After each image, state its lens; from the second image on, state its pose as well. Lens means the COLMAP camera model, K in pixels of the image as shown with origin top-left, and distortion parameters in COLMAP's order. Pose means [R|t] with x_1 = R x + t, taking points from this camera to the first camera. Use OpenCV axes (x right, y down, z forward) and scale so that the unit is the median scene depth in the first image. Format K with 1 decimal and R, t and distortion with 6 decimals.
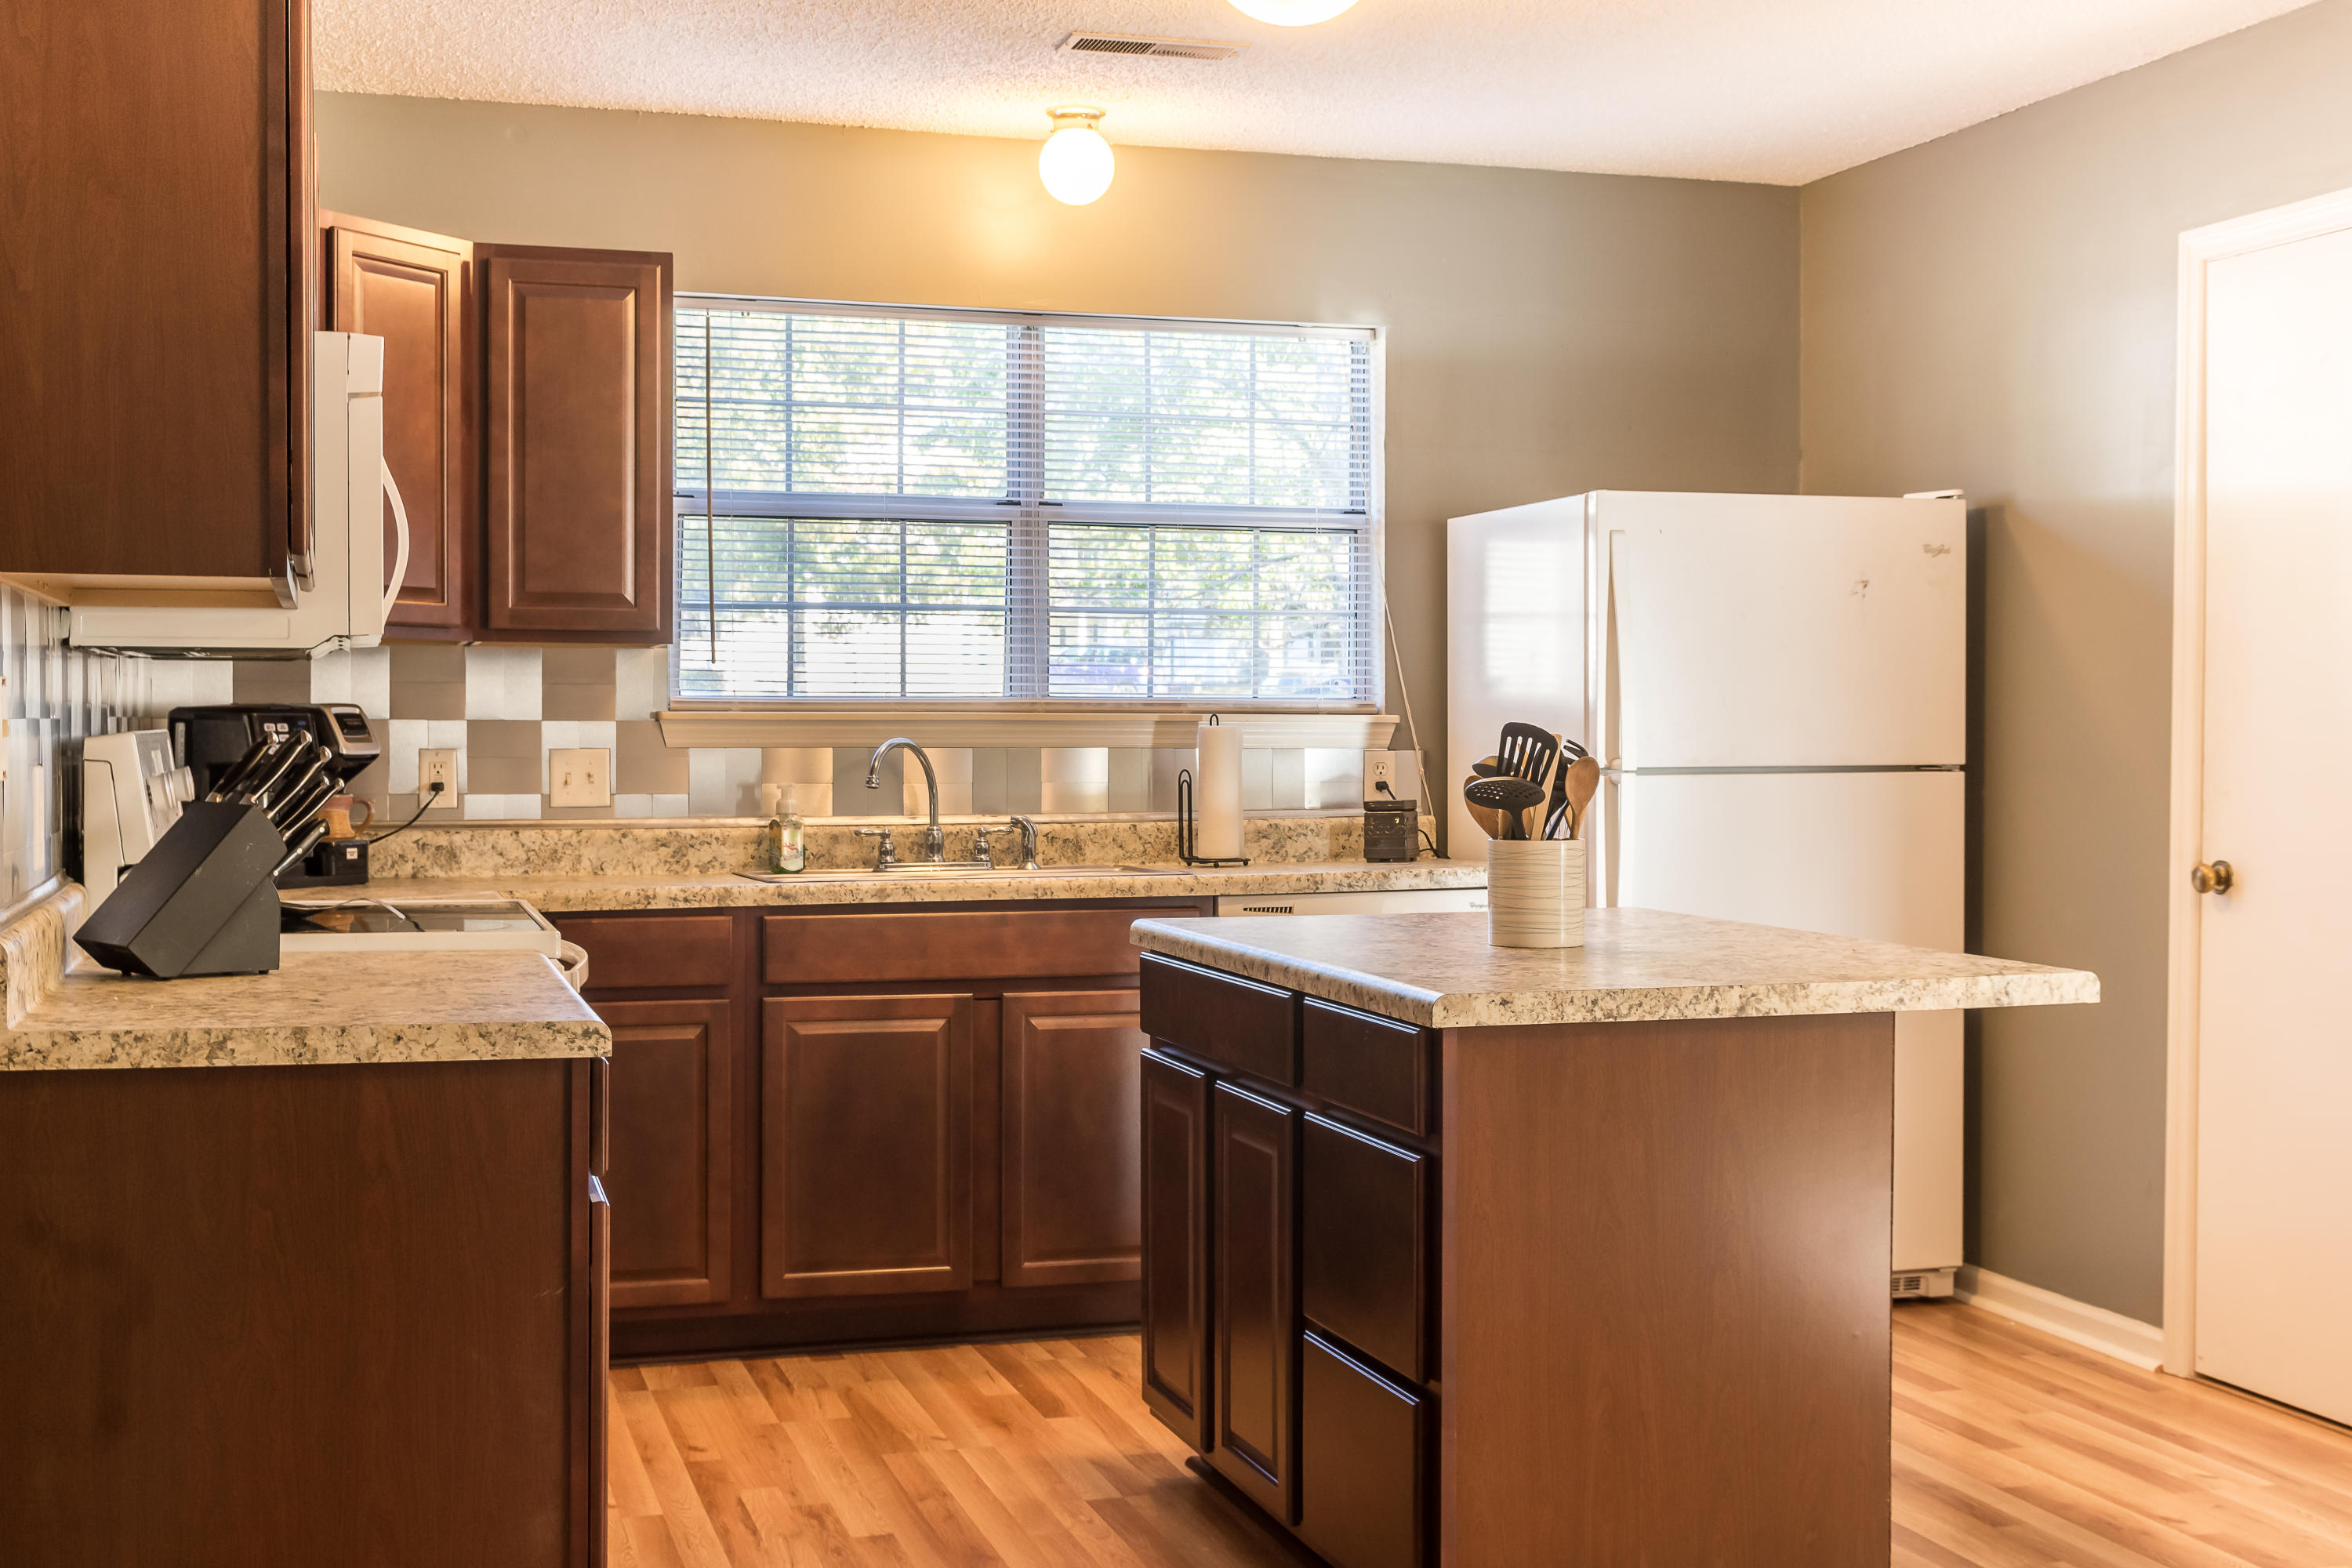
lens RADIAL K [[2759.9, 0, 1176.0], [0, 2759.9, 784.0], [0, 0, 1]] dist [-0.014806, -0.007370]
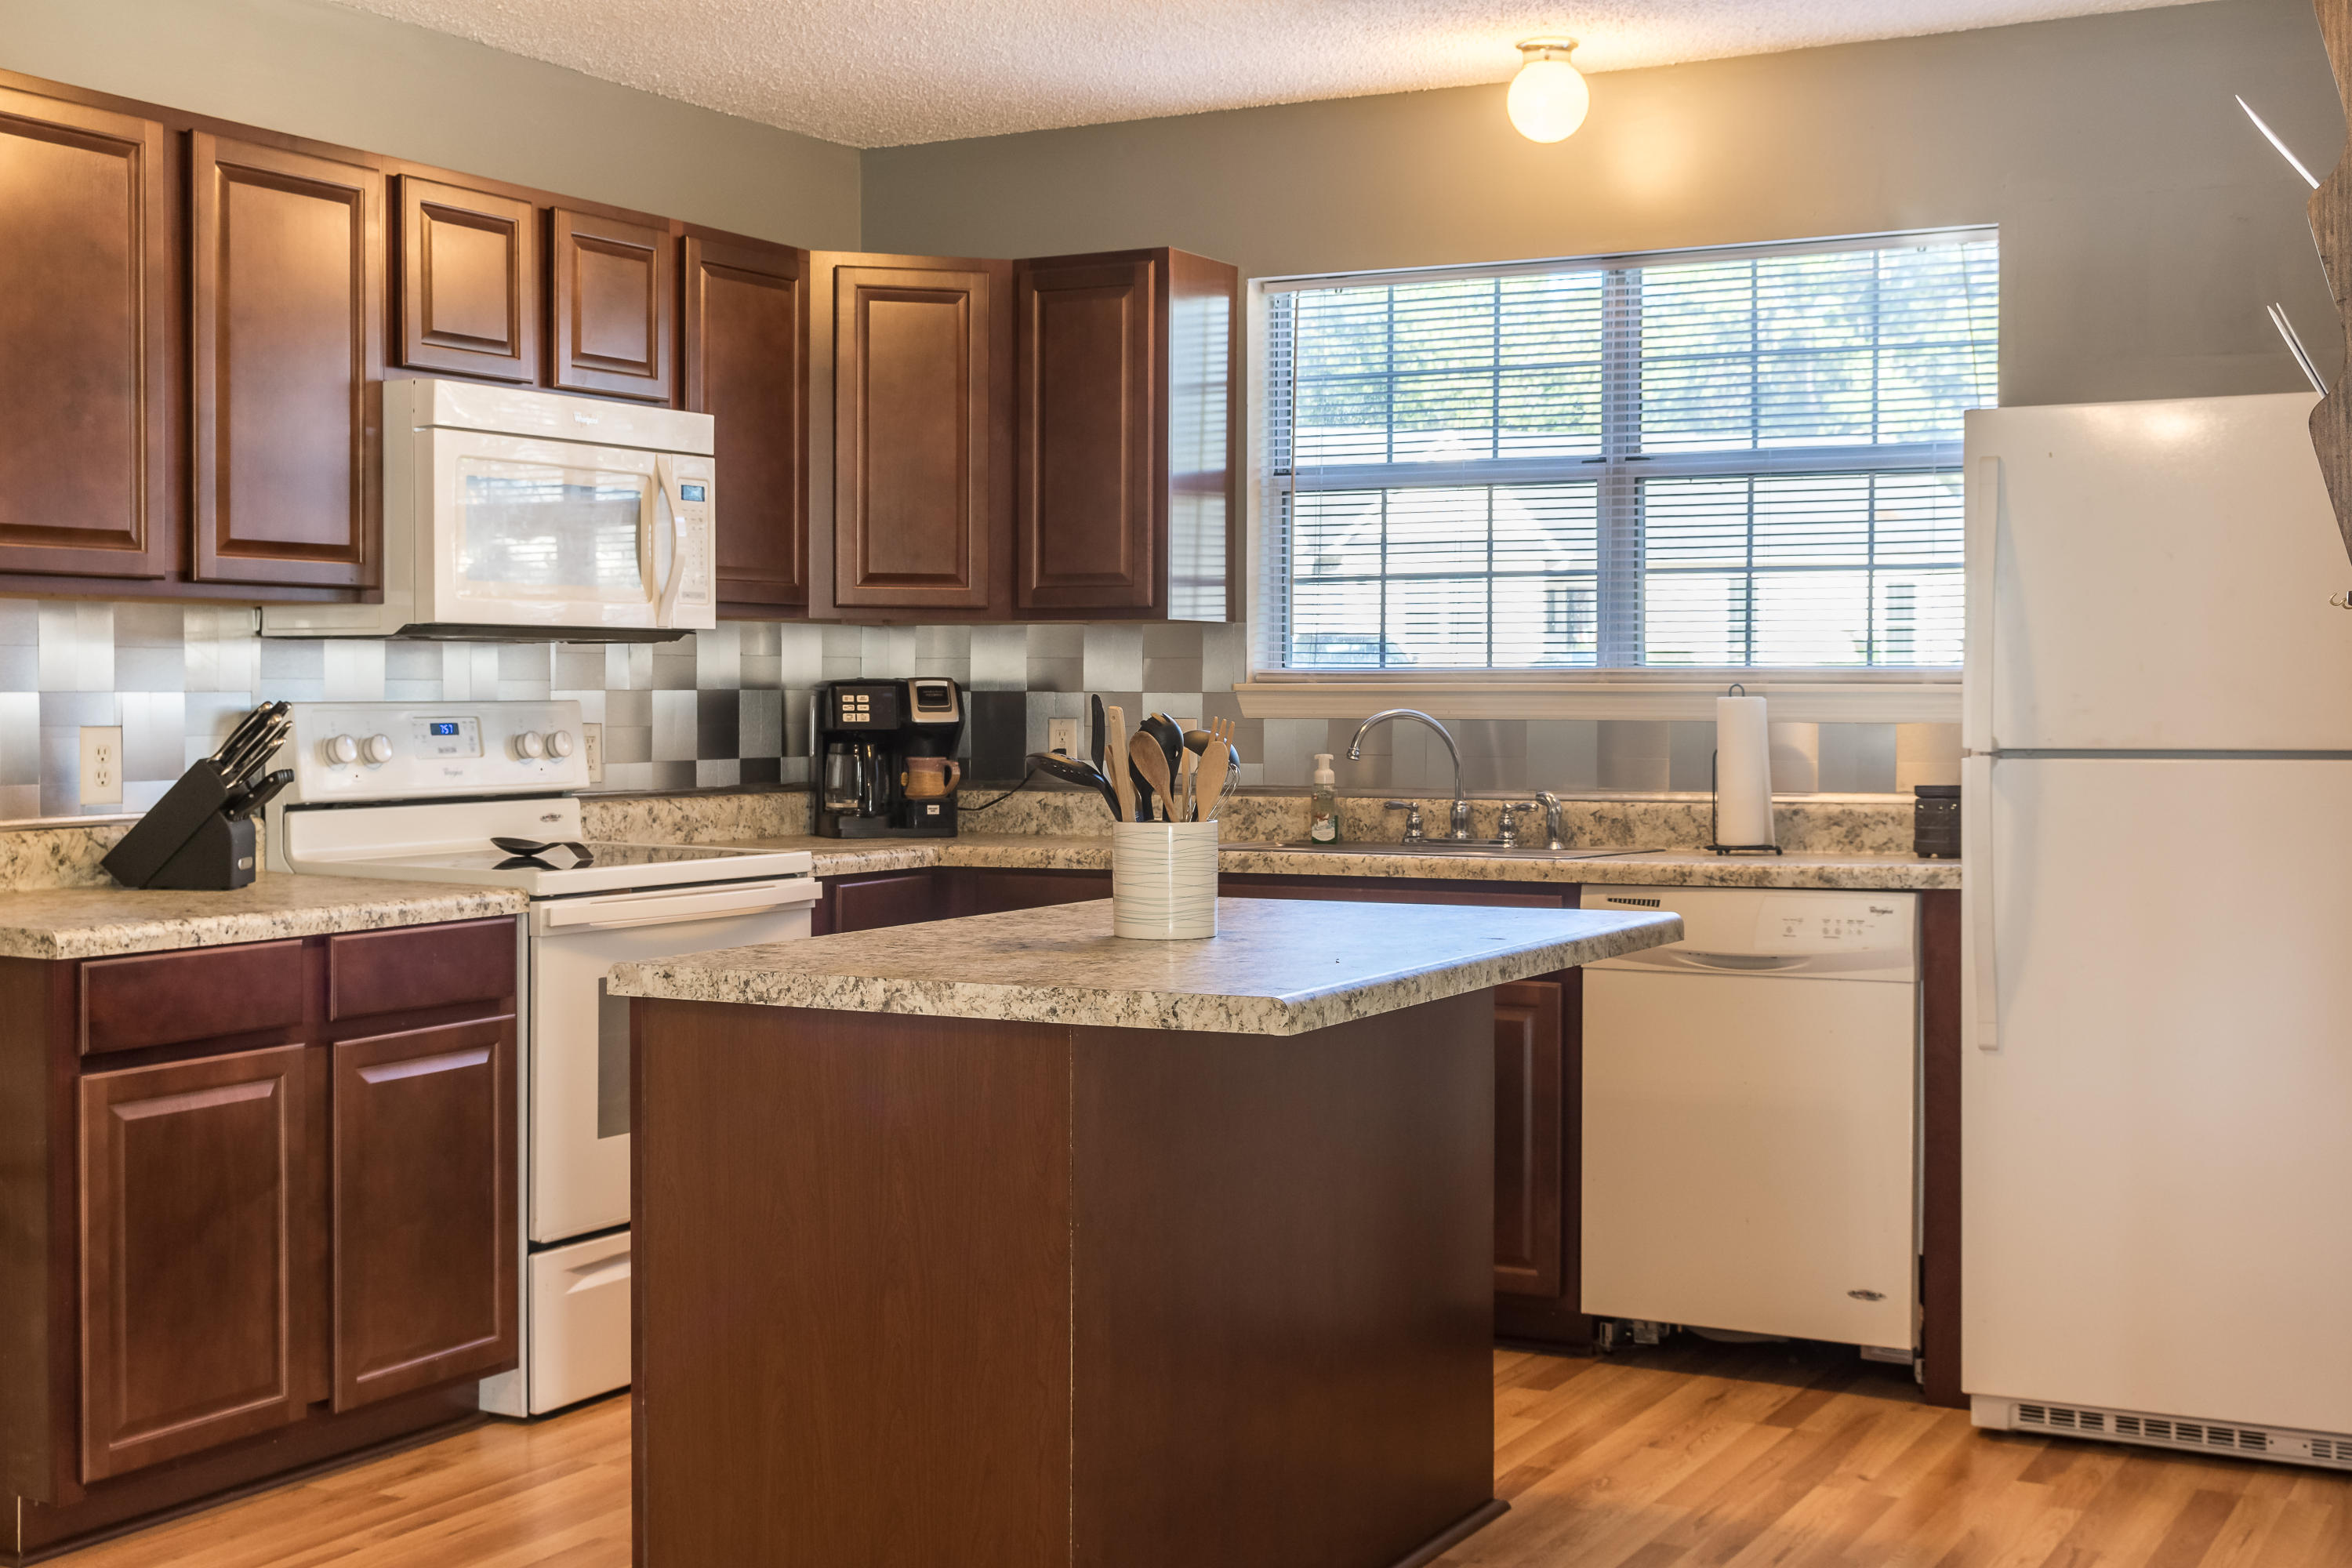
lens RADIAL K [[2836.8, 0, 1176.4], [0, 2836.8, 729.4], [0, 0, 1]] dist [-0.010615, 0.001479]
pose [[0.696626, 0.008033, -0.717390, 0.599905], [-0.014336, 0.999894, -0.002725, -0.006013], [0.717292, 0.012183, 0.696667, 0.253483]]
